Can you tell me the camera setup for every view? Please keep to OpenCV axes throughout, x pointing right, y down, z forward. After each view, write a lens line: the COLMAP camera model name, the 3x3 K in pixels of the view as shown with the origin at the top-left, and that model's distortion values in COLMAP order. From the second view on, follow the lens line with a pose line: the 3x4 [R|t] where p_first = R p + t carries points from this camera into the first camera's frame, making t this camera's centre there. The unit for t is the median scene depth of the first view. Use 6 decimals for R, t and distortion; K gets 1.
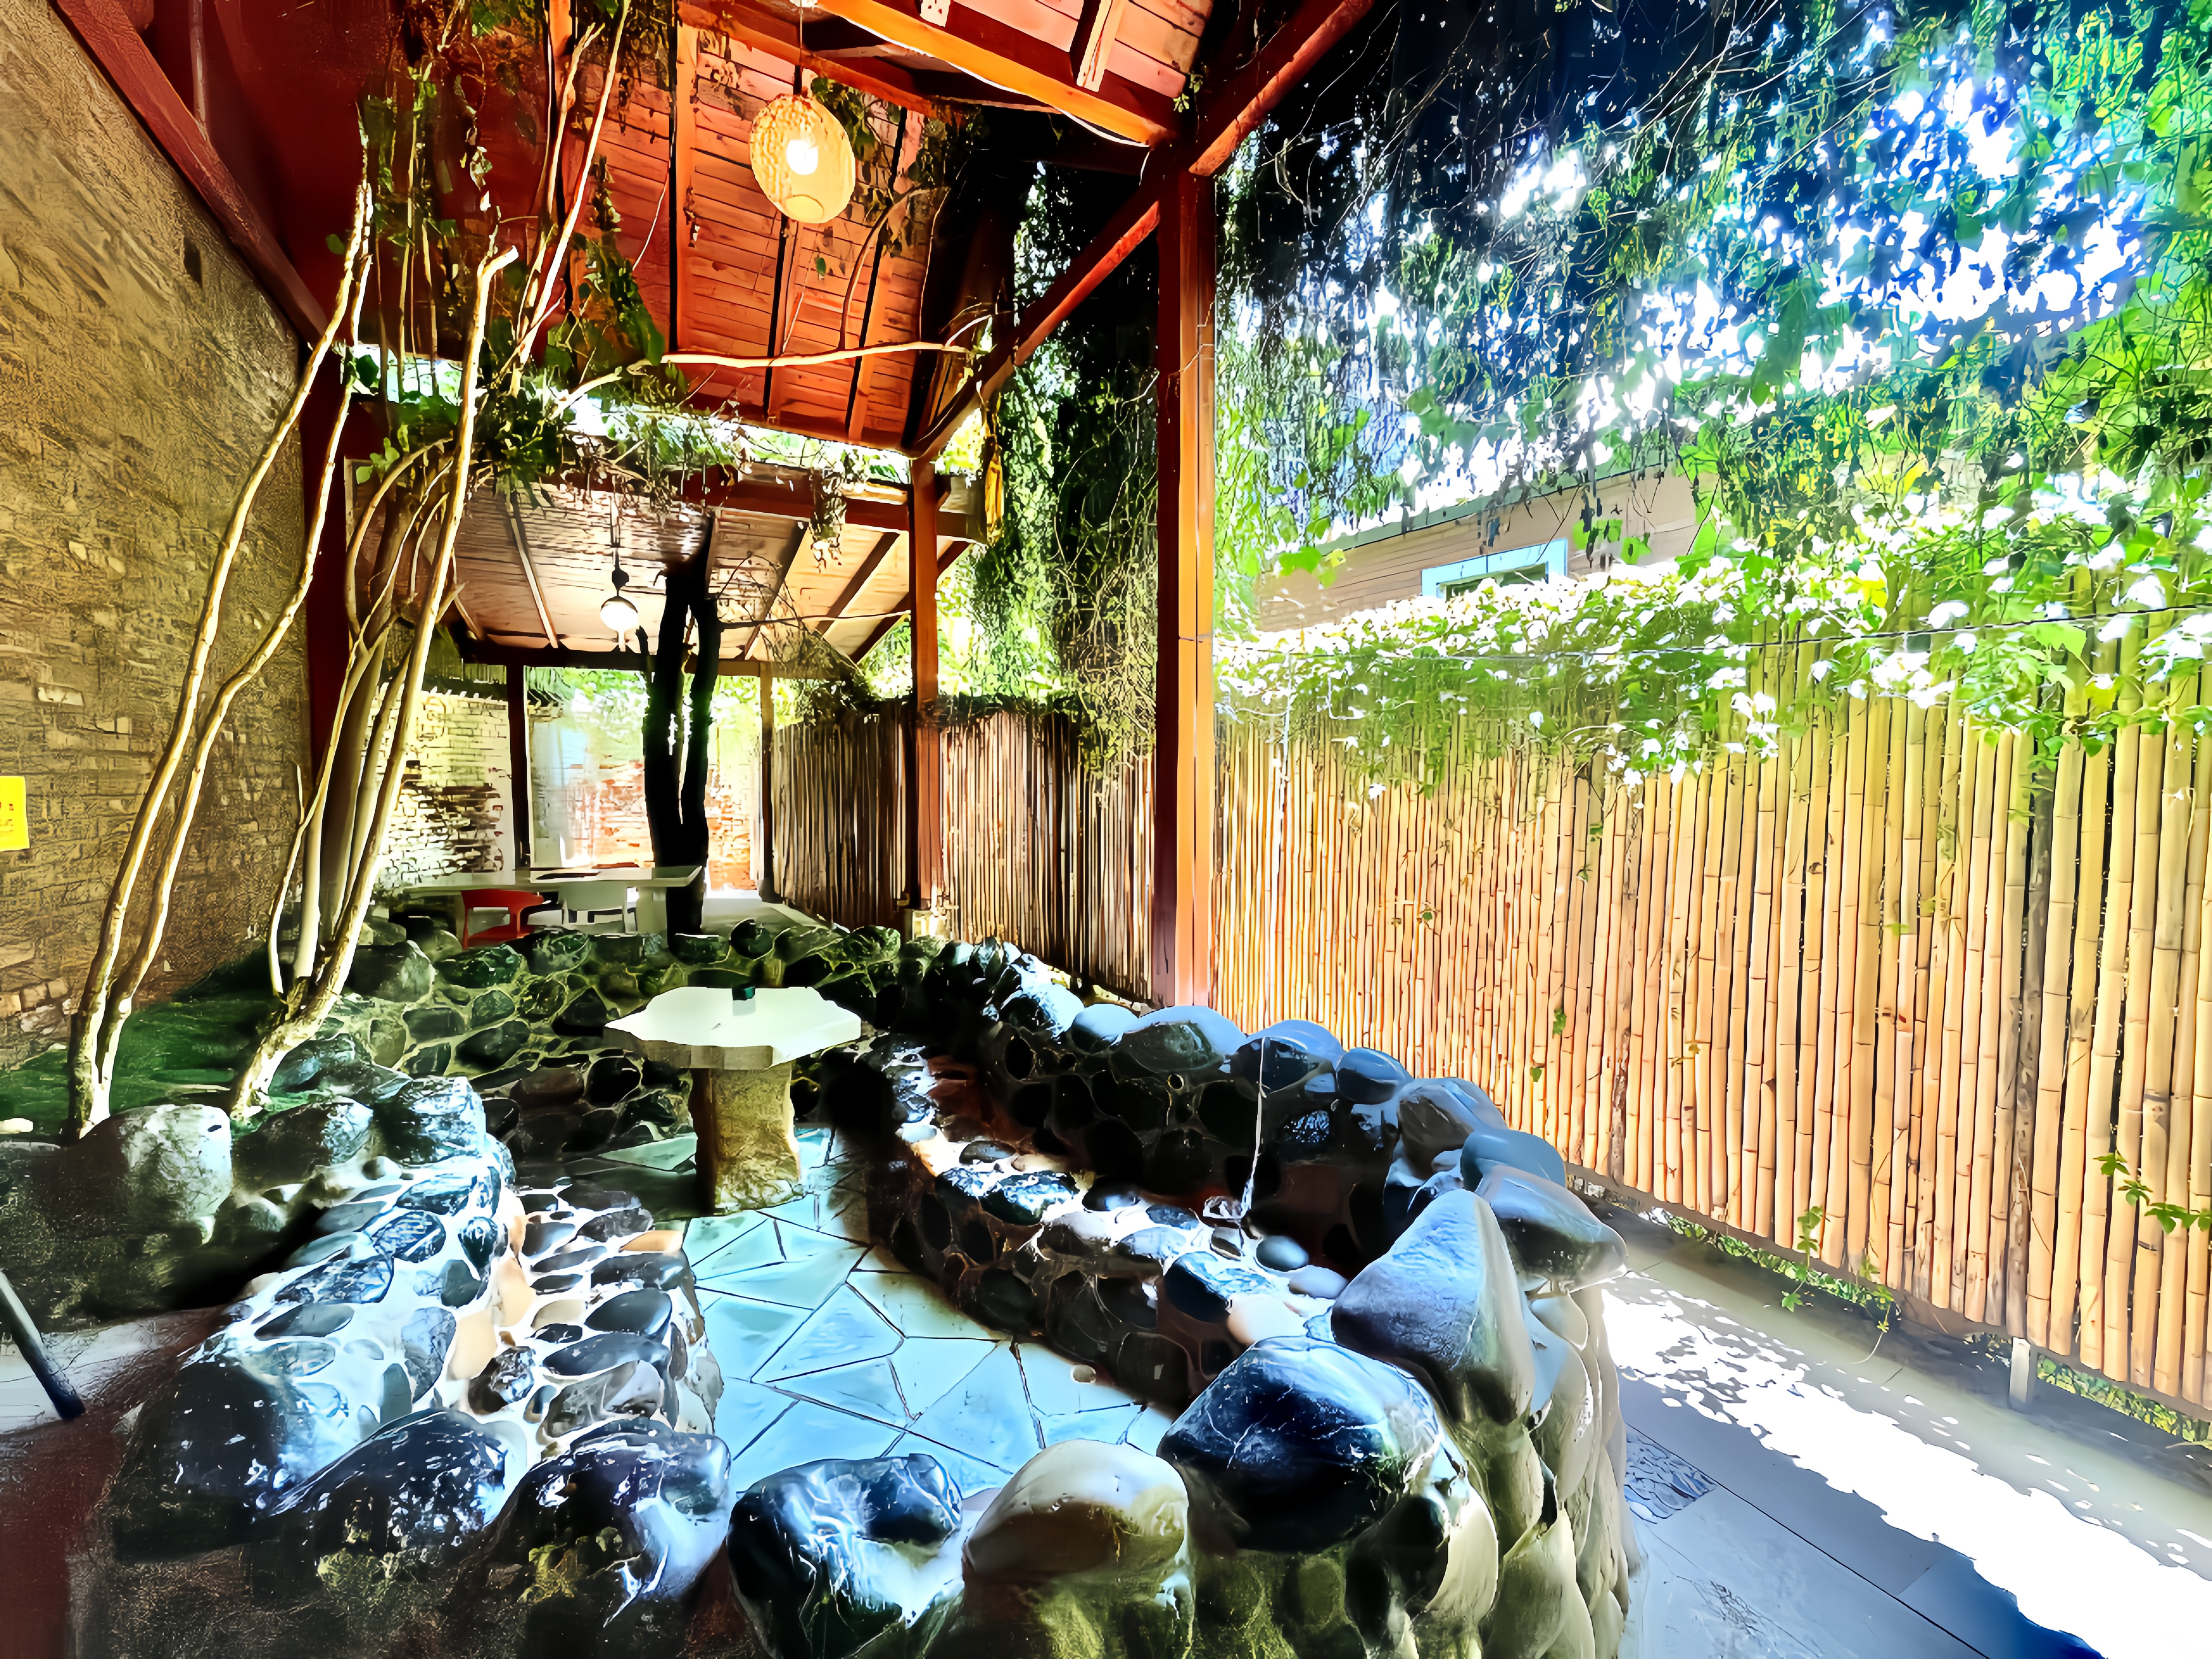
lens RADIAL K [[895.0, 0, 1106.9], [0, 895.0, 827.3], [0, 0, 1]] dist [0.001931, -0.000029]
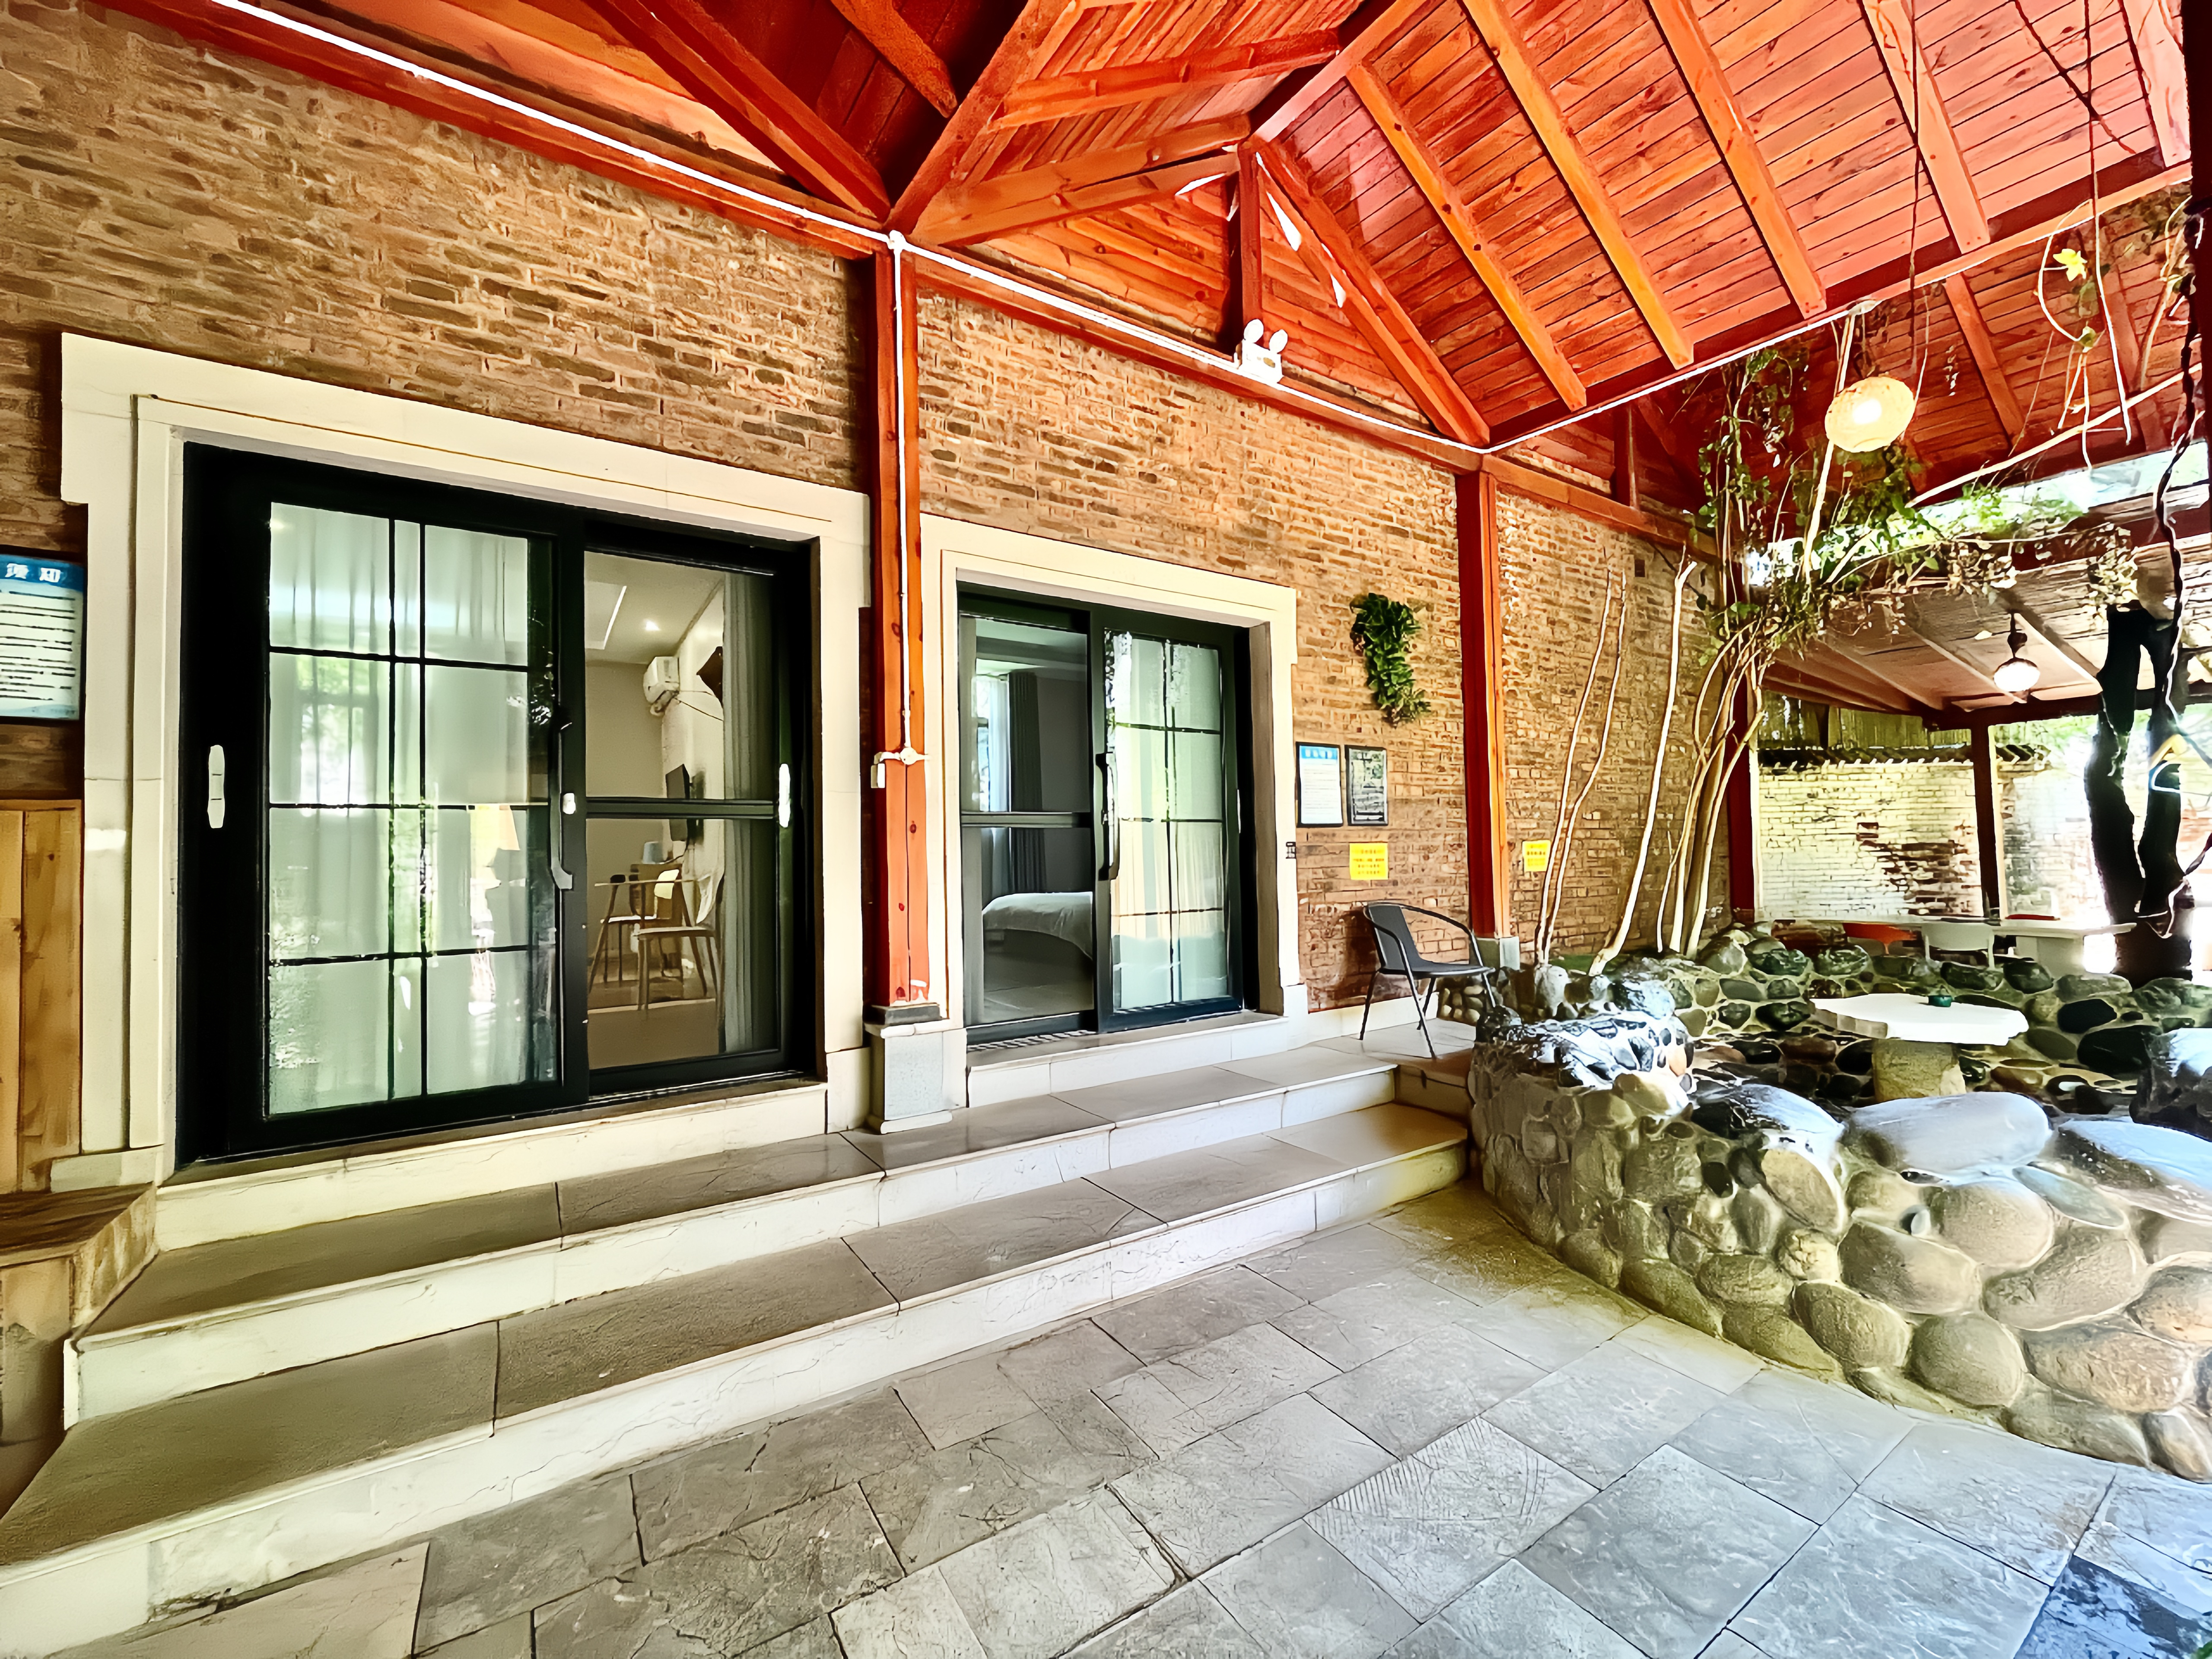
lens RADIAL K [[895.0, 0, 1103.7], [0, 895.0, 826.5], [0, 0, 1]] dist [0.001931, -0.000029]
pose [[0.088761, -0.039802, -0.995257, 0.318473], [-0.030560, 0.998622, -0.042662, 0.013124], [0.995584, 0.034202, 0.087422, -0.117523]]
